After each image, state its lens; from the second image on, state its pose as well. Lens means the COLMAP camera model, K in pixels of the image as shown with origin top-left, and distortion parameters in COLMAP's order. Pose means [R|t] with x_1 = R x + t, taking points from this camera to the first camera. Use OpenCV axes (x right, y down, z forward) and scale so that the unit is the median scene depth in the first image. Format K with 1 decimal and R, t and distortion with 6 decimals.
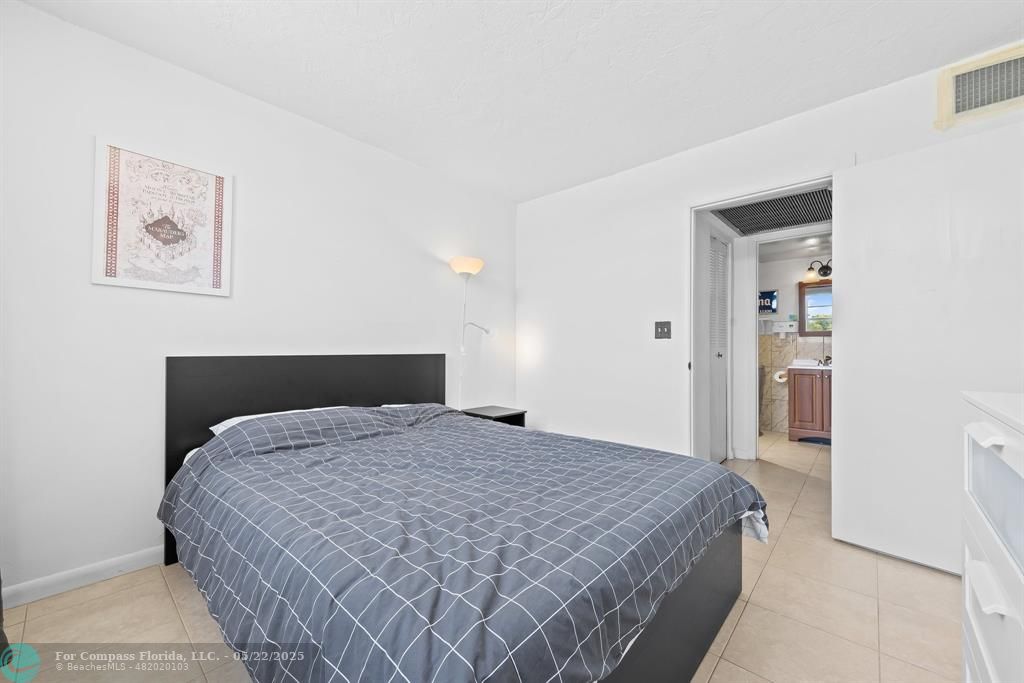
lens RADIAL K [[396.2, 0, 510.1], [0, 396.2, 340.2], [0, 0, 1]] dist [0.001278, -0.000174]
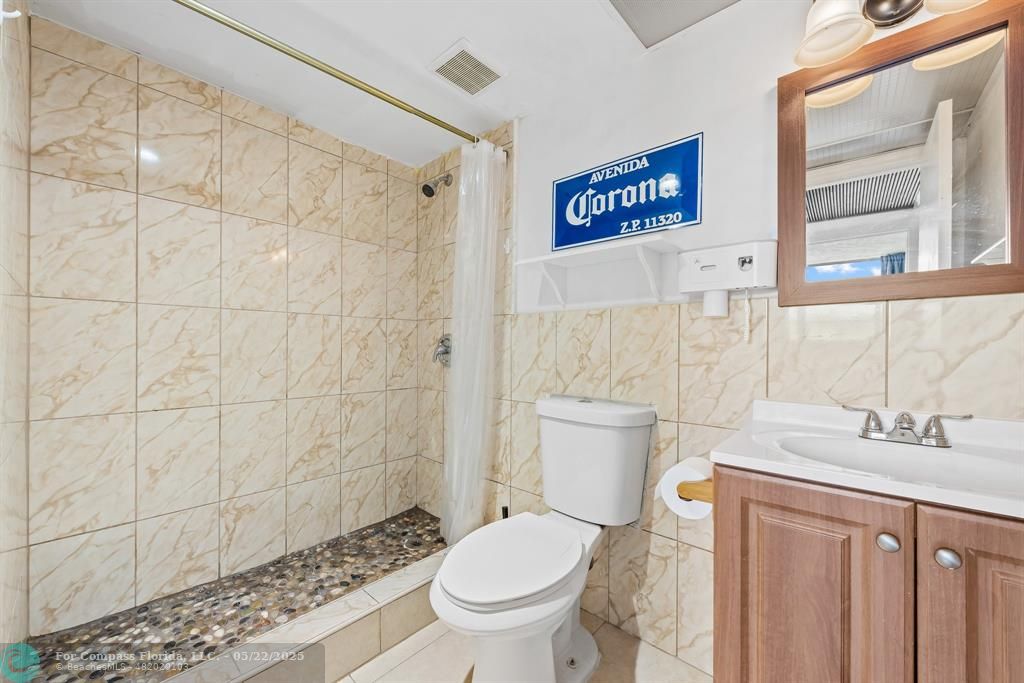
lens RADIAL K [[396.2, 0, 513.7], [0, 396.2, 345.2], [0, 0, 1]] dist [0.001278, -0.000174]
pose [[0.999942, -0.000513, 0.010724, 0.565026], [0.000409, 0.999953, 0.009725, 0.012432], [-0.010729, -0.009720, 0.999895, 0.760316]]
